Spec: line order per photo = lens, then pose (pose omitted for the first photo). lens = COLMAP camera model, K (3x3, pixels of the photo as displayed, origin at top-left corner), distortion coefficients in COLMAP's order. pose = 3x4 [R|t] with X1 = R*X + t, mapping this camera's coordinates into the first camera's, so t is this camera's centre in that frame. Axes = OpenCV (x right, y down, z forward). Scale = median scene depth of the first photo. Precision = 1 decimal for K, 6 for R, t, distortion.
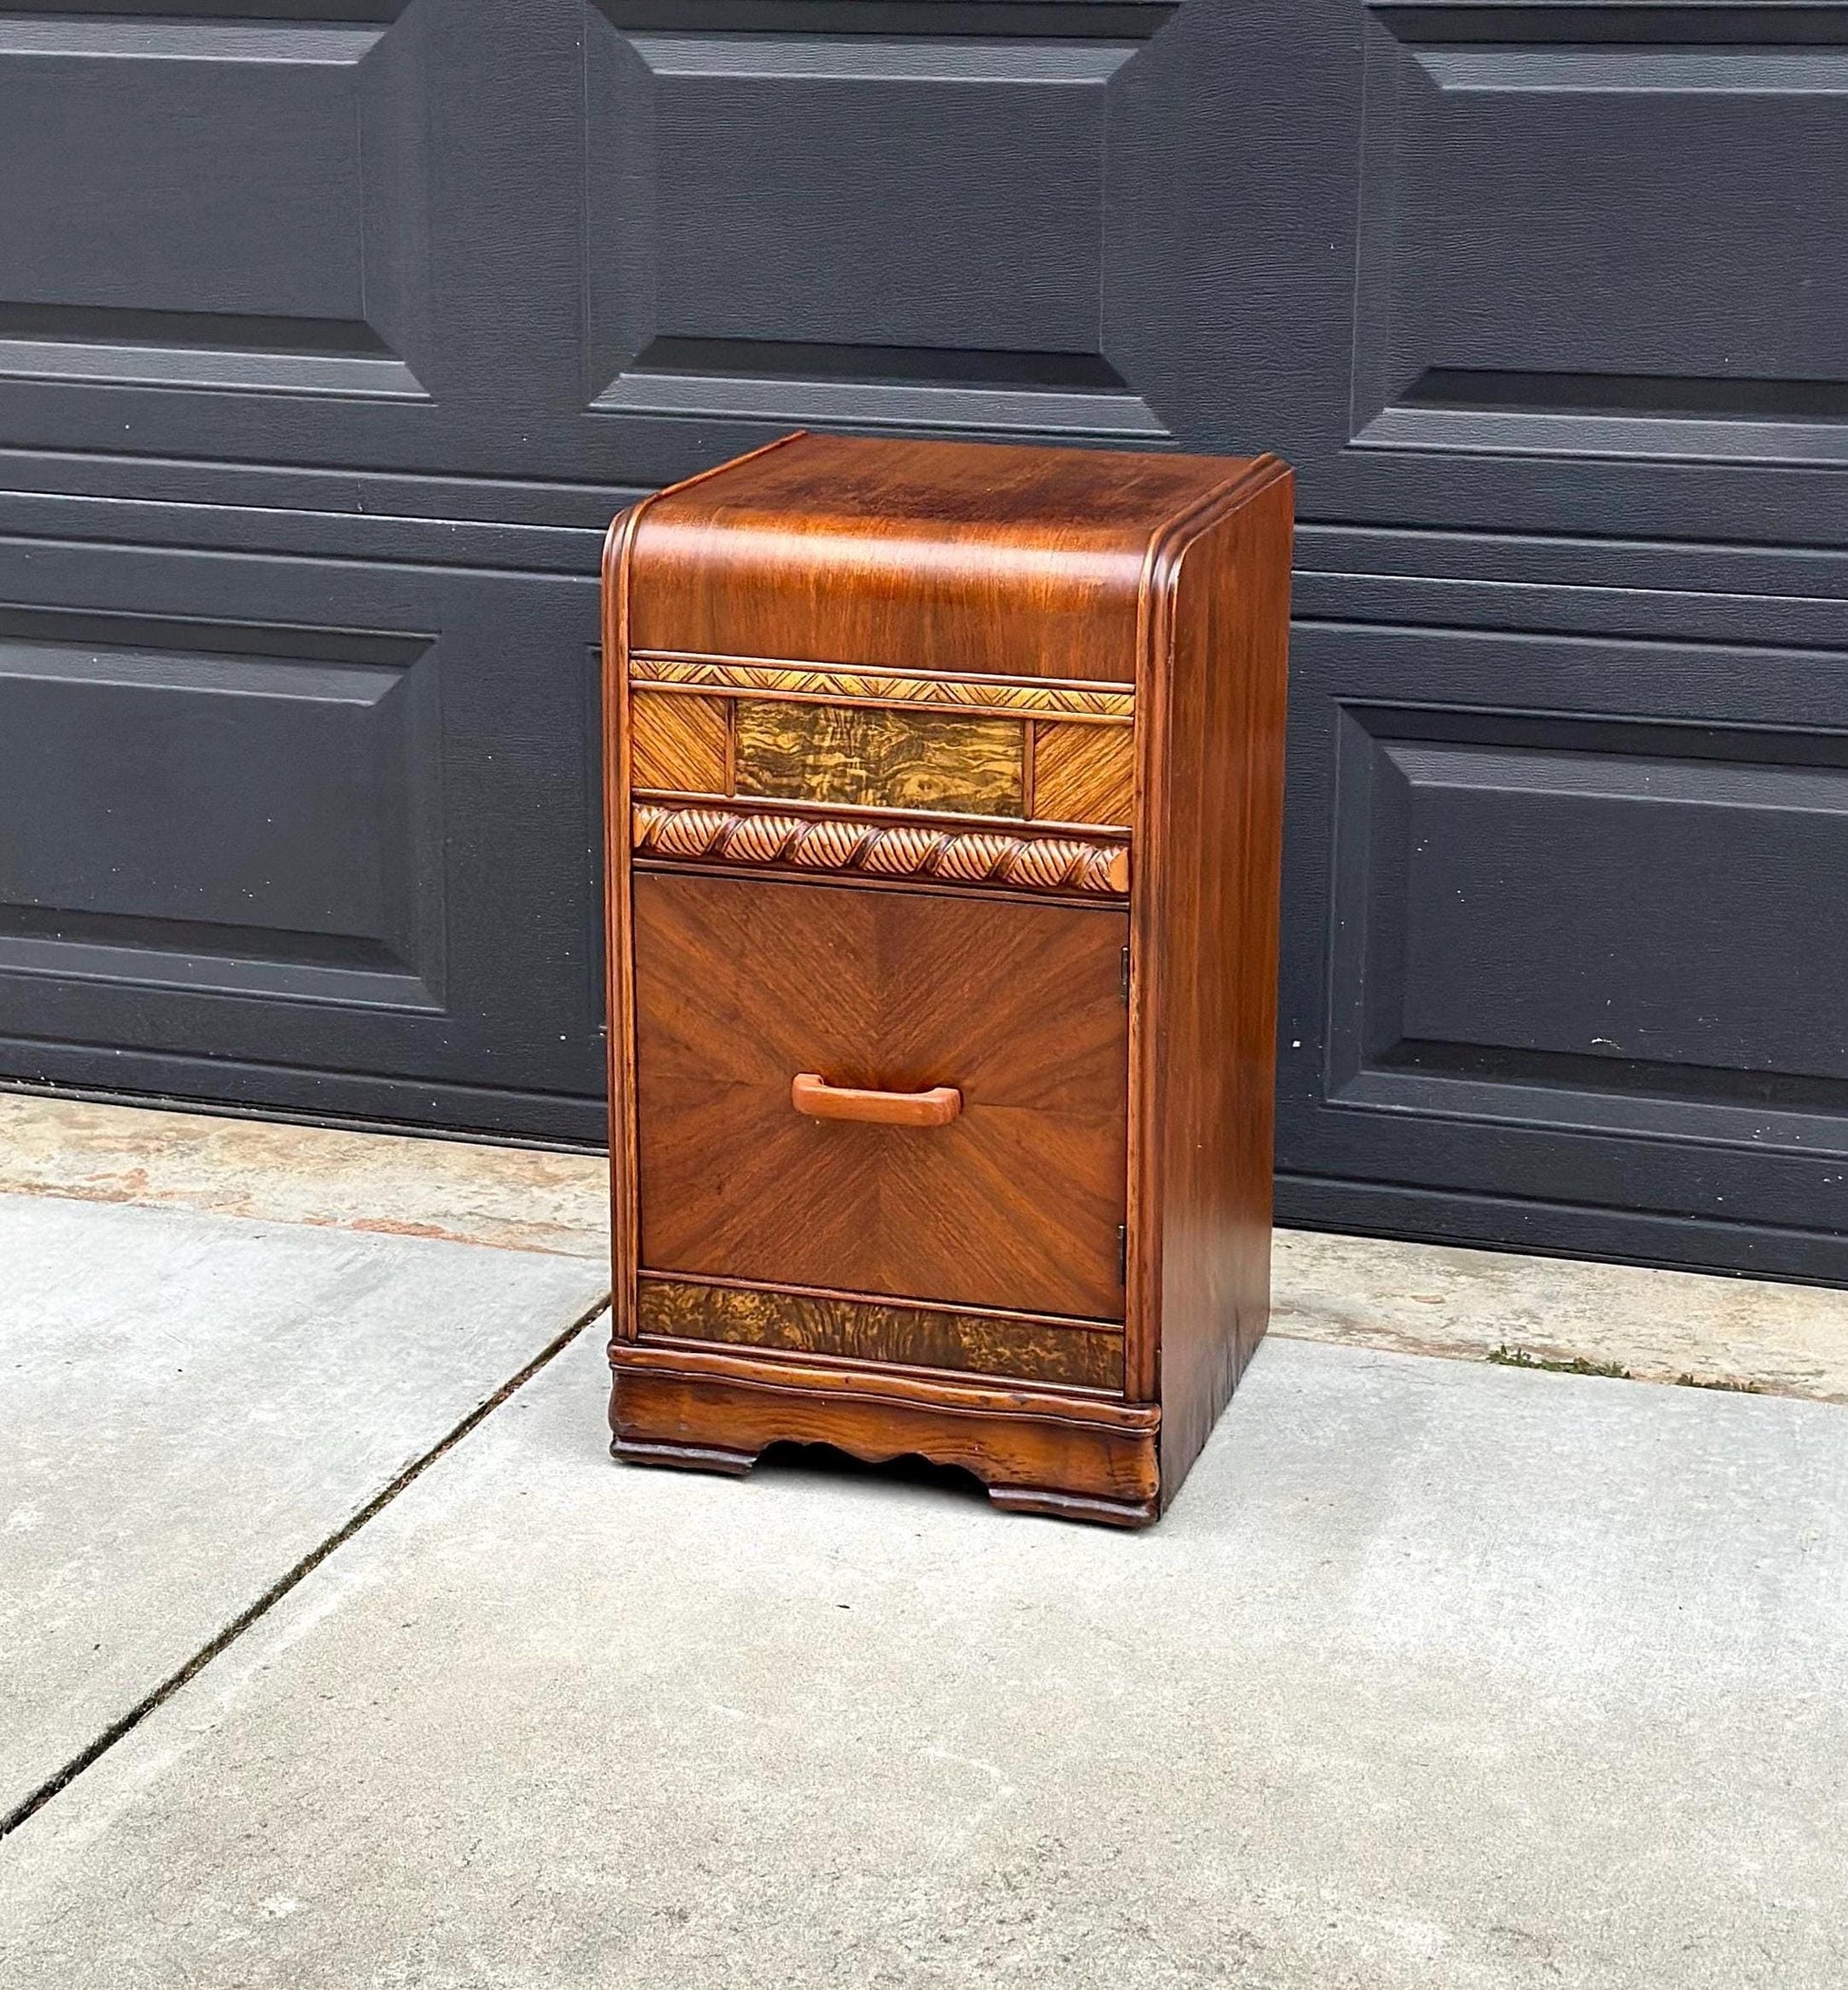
lens RADIAL K [[4026.2, 0, 921.3], [0, 4026.2, 928.4], [0, 0, 1]] dist [0.168978, -0.004348]
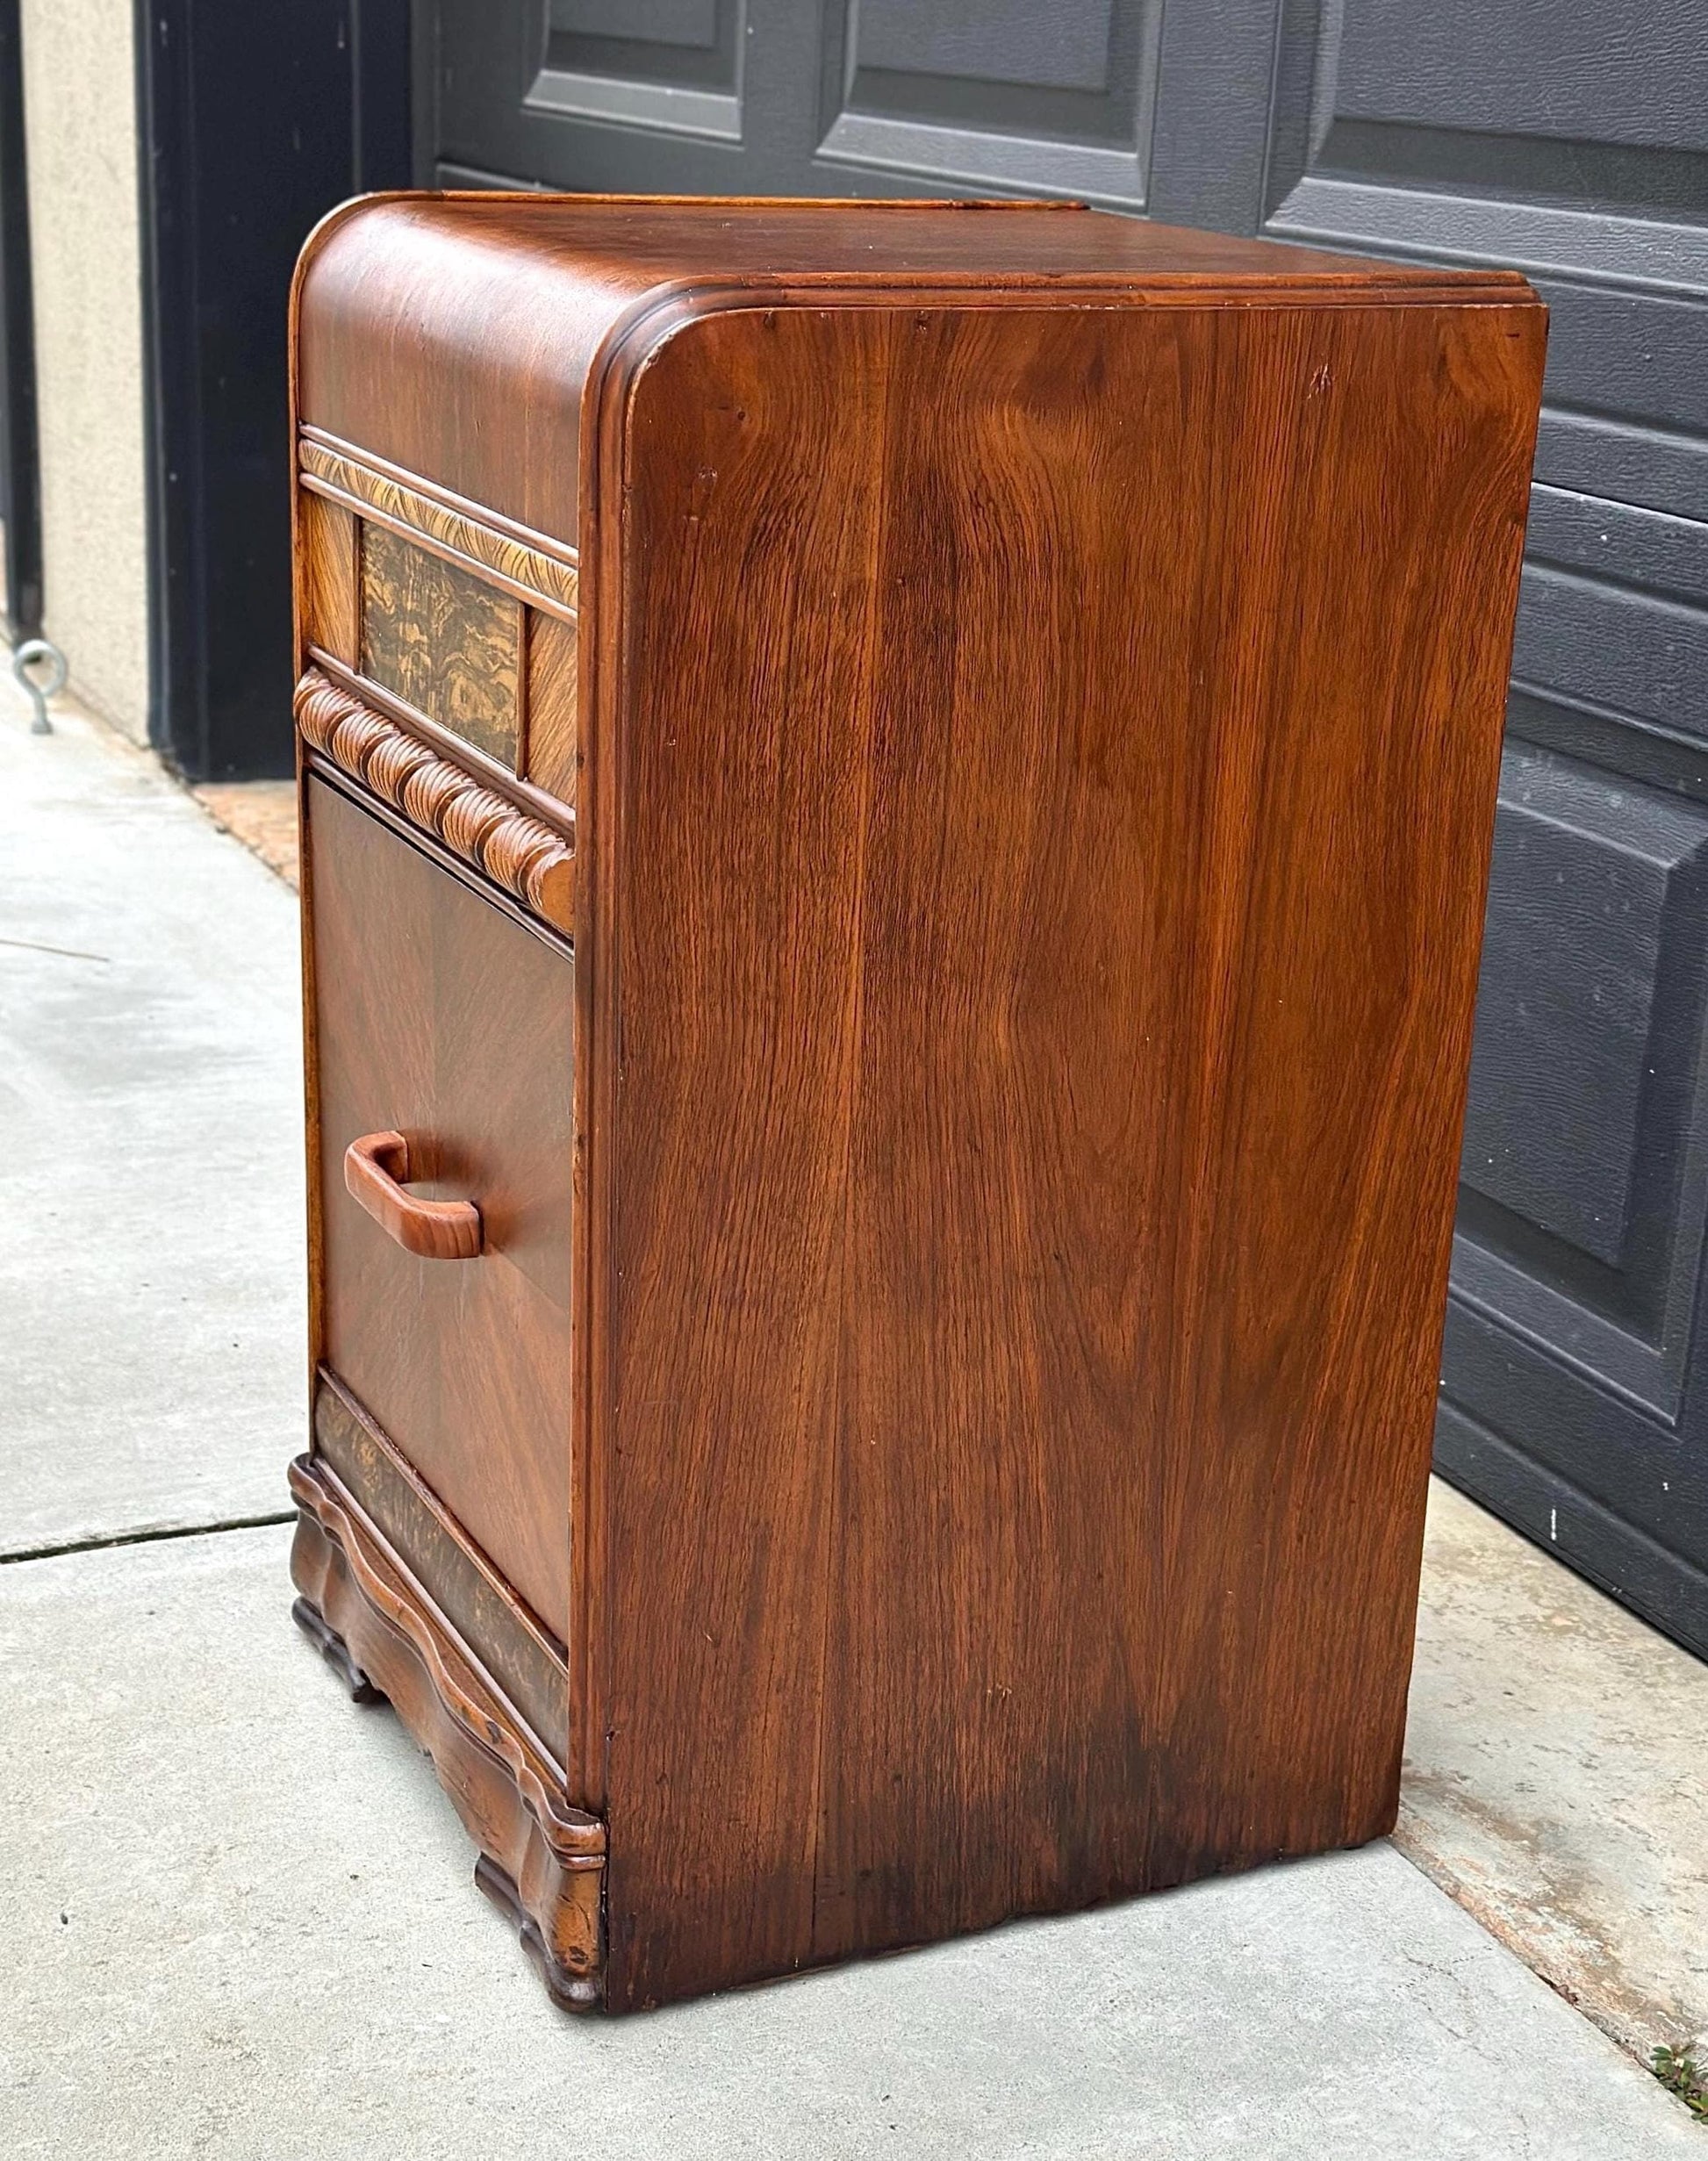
lens RADIAL K [[3545.1, 0, 896.5], [0, 3545.1, 1225.6], [0, 0, 1]] dist [0.174828, -0.058504]
pose [[0.672149, 0.268275, -0.690104, 0.425969], [-0.231823, 0.961439, 0.147964, -0.052586], [0.703188, 0.060528, 0.708423, 0.667083]]
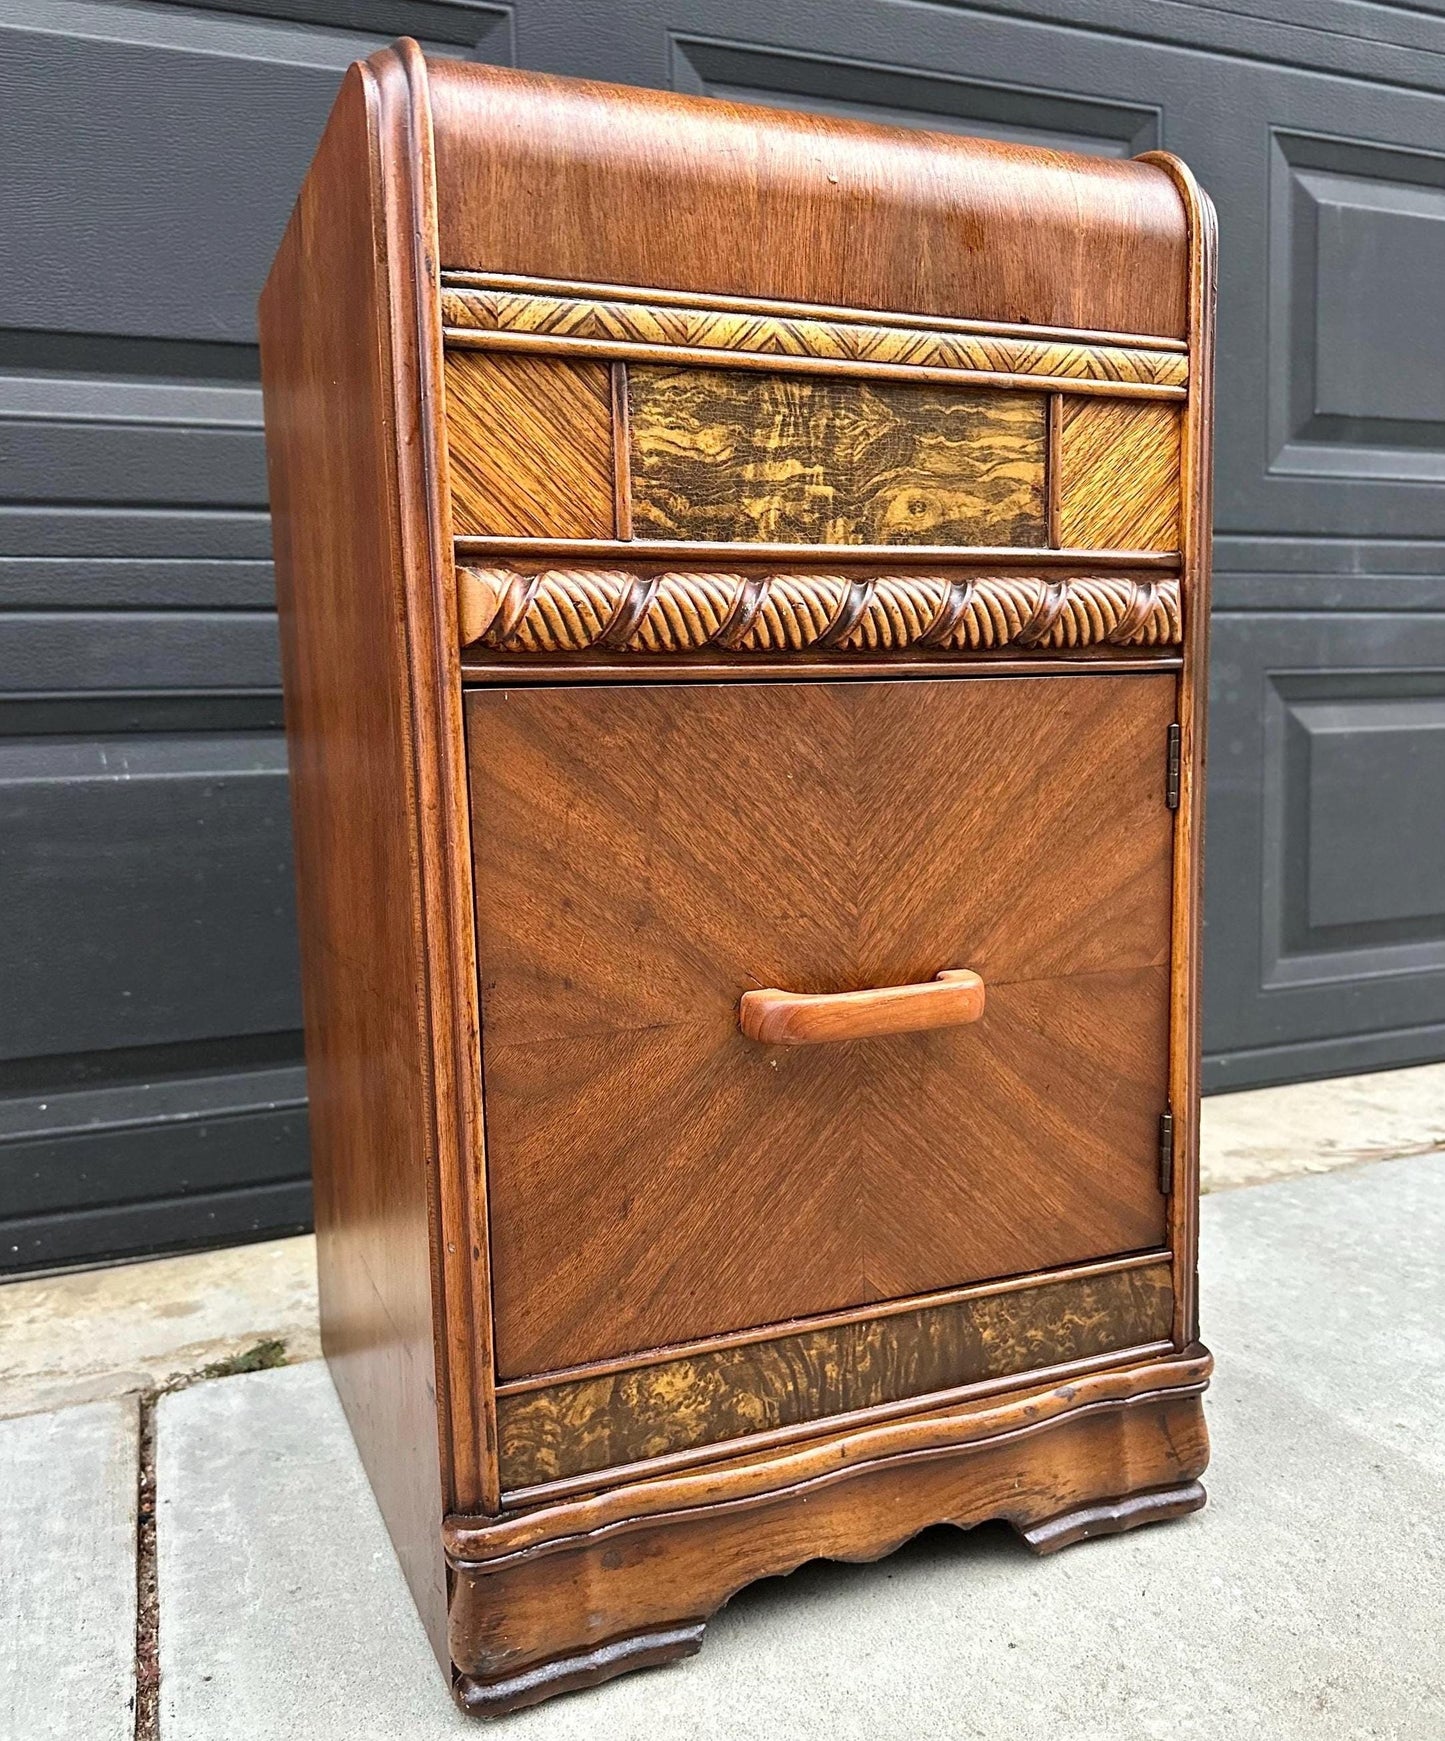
lens RADIAL K [[1412.4, 0, 701.2], [0, 1412.4, 910.8], [0, 0, 1]] dist [0.159521, -0.349625]
pose [[0.772170, -0.112302, 0.625413, -0.178595], [0.197213, 0.978008, -0.067875, 0.037929], [-0.604036, 0.175751, 0.777336, 0.841071]]
